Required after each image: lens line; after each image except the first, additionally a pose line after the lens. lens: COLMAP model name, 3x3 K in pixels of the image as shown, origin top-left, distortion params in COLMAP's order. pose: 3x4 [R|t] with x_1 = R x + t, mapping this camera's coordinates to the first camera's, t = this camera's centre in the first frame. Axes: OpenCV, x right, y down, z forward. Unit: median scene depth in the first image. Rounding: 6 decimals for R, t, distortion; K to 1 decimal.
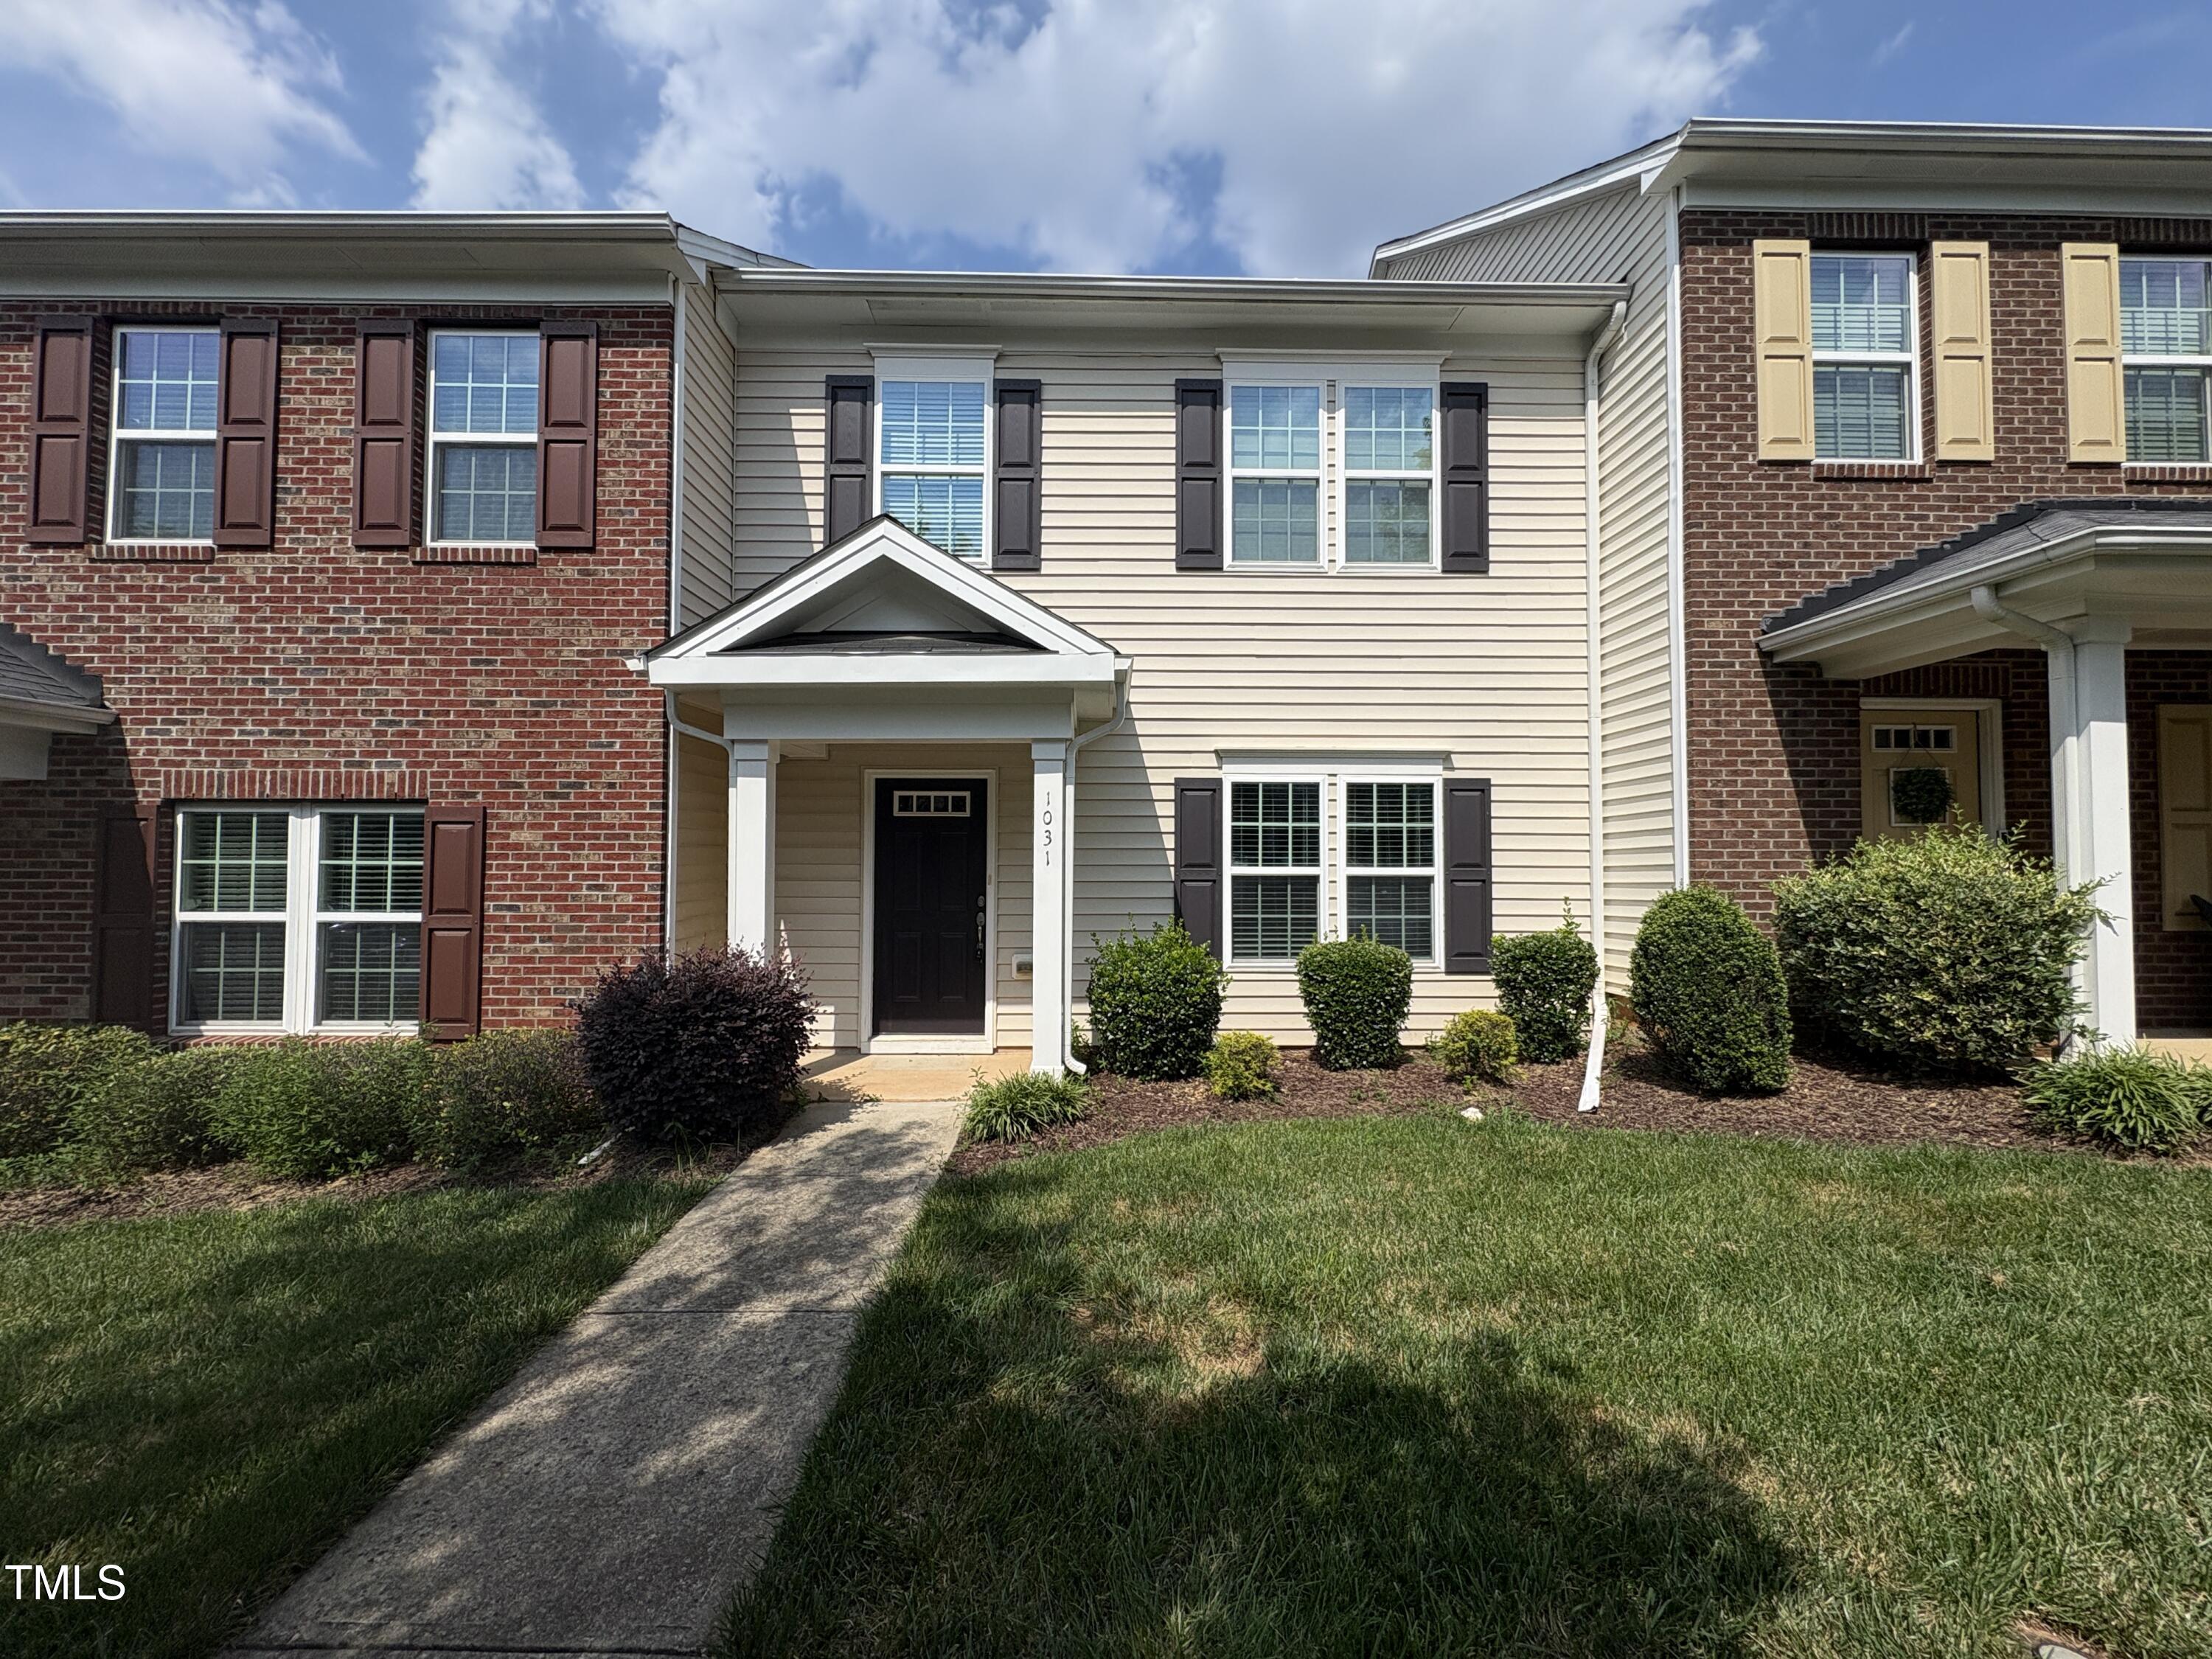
lens RADIAL K [[878.2, 0, 1109.6], [0, 878.2, 829.7], [0, 0, 1]] dist [-0.001524, 0.000404]
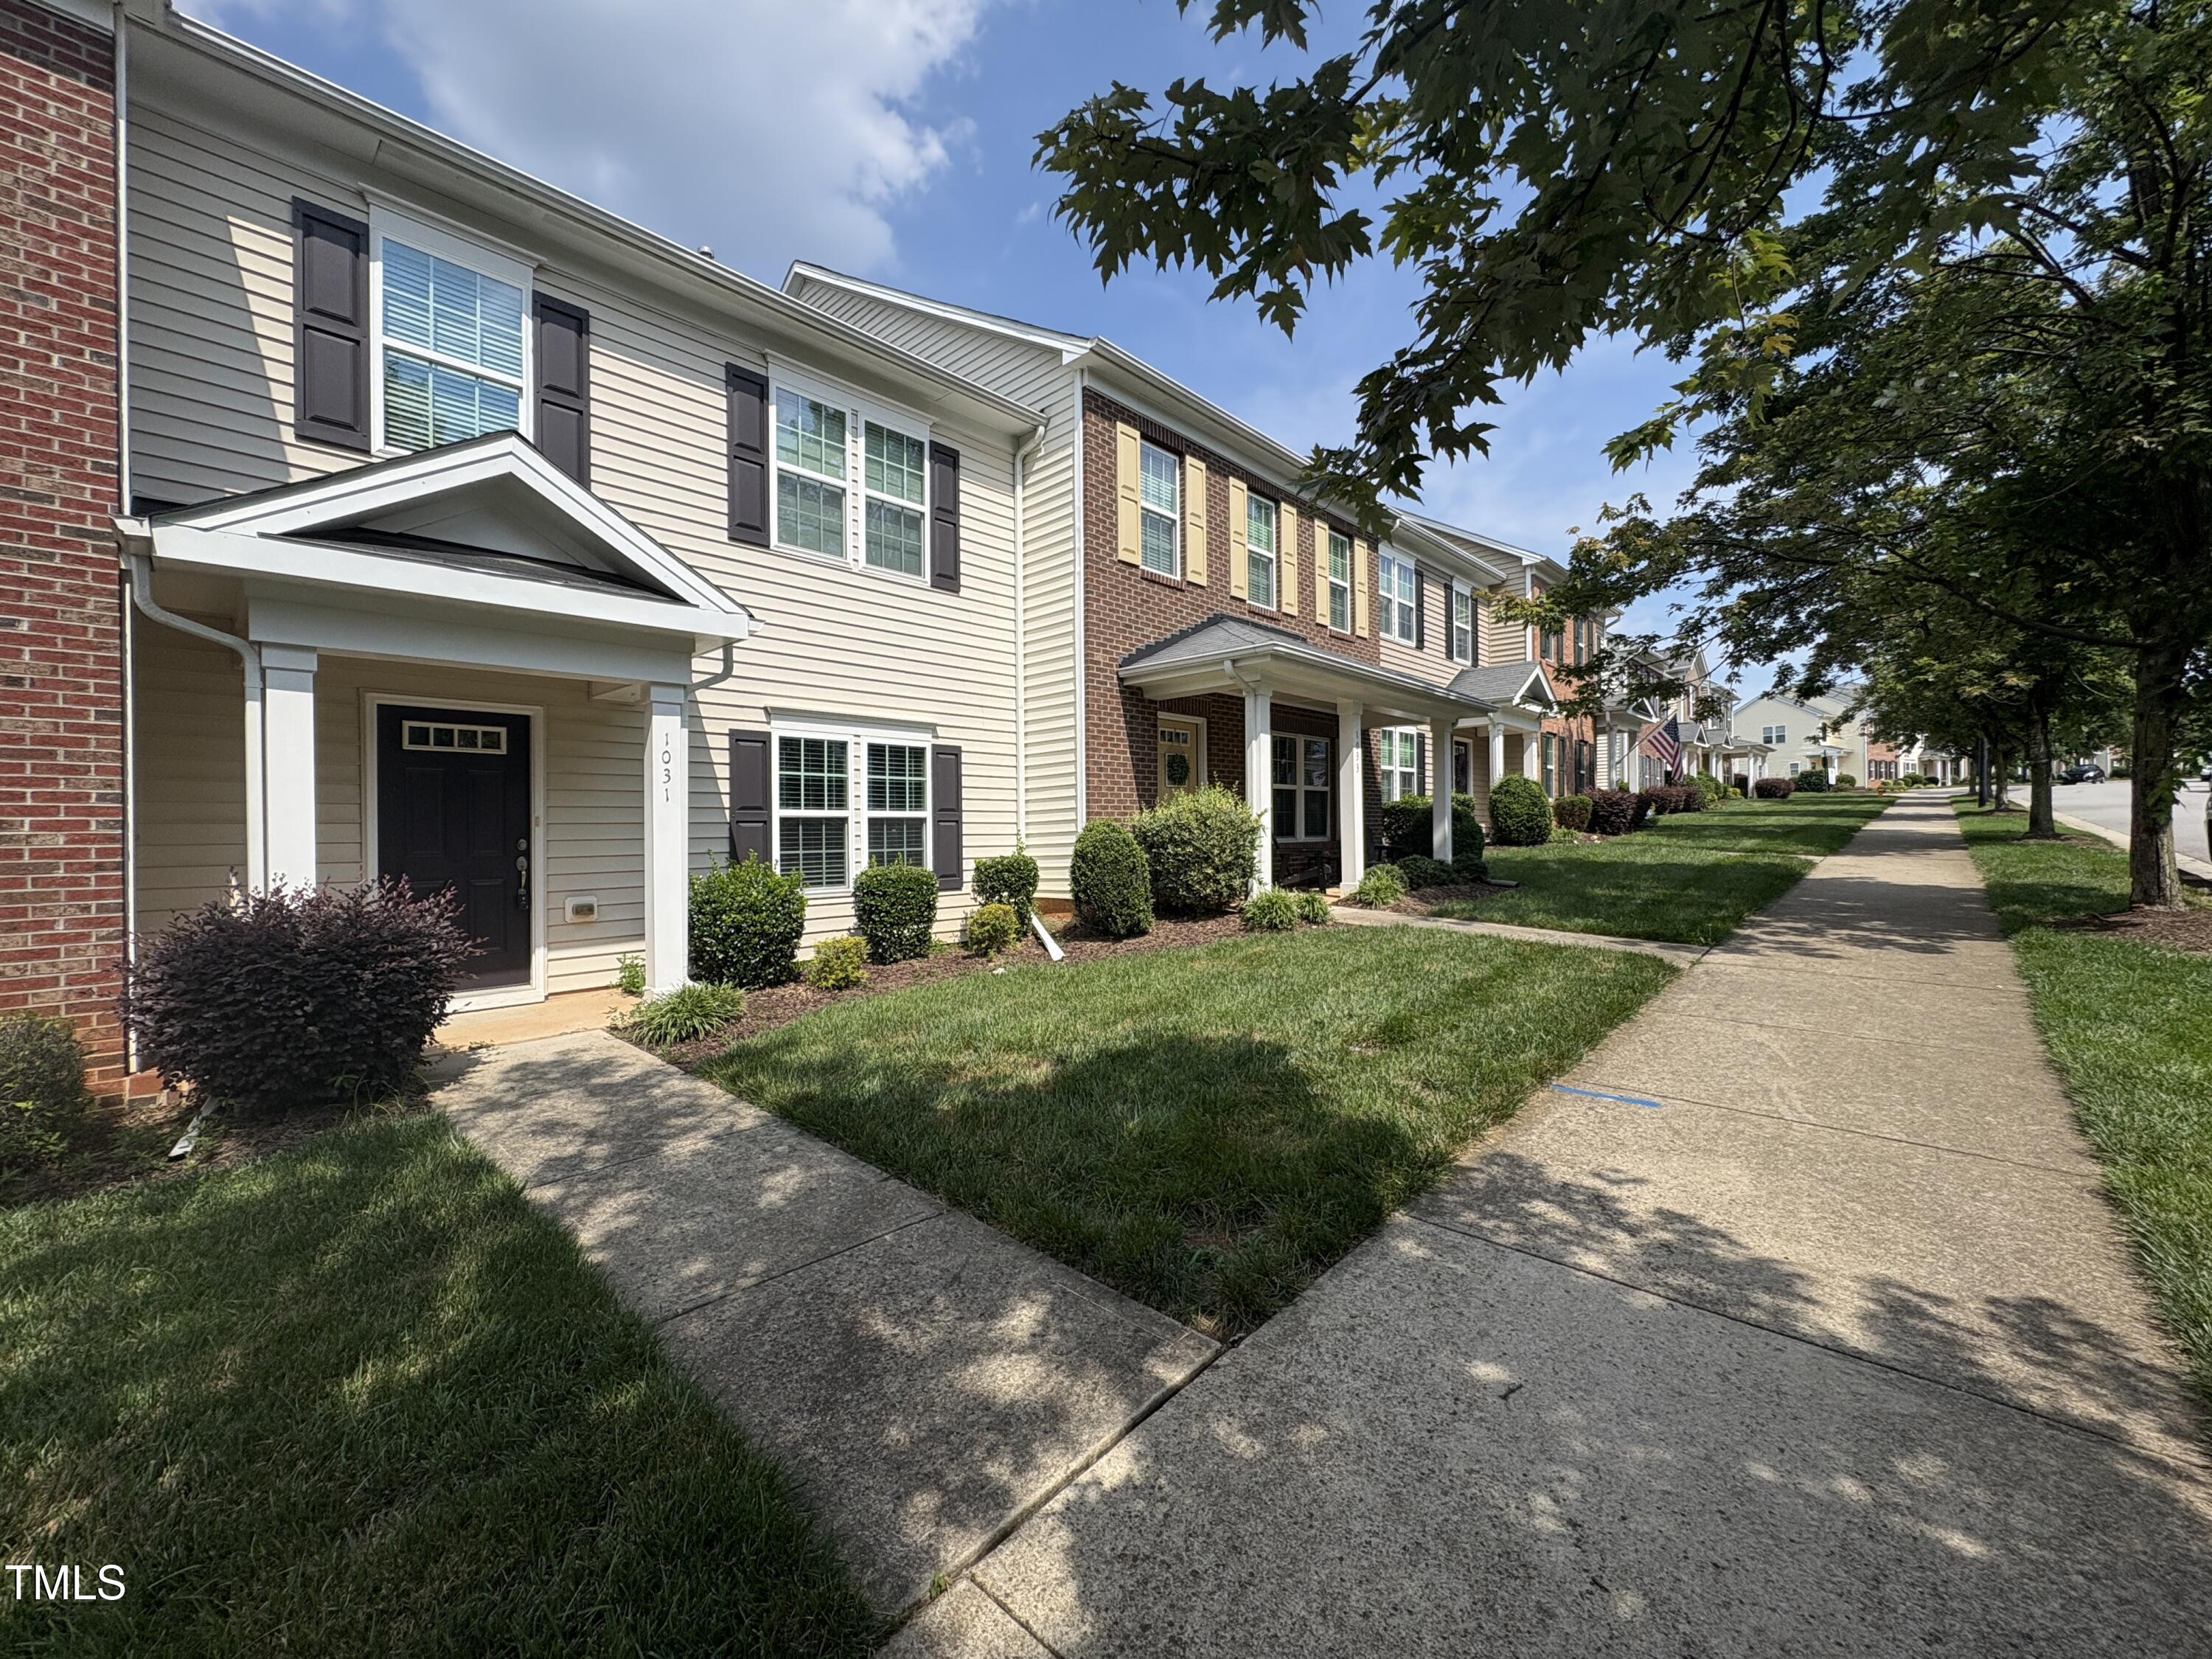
lens RADIAL K [[878.2, 0, 1109.6], [0, 878.2, 829.7], [0, 0, 1]] dist [-0.001524, 0.000404]
pose [[0.692225, -0.010141, 0.721611, -0.443057], [-0.010242, 0.999663, 0.023874, 0.041127], [-0.721609, -0.023917, 0.691887, -0.125426]]
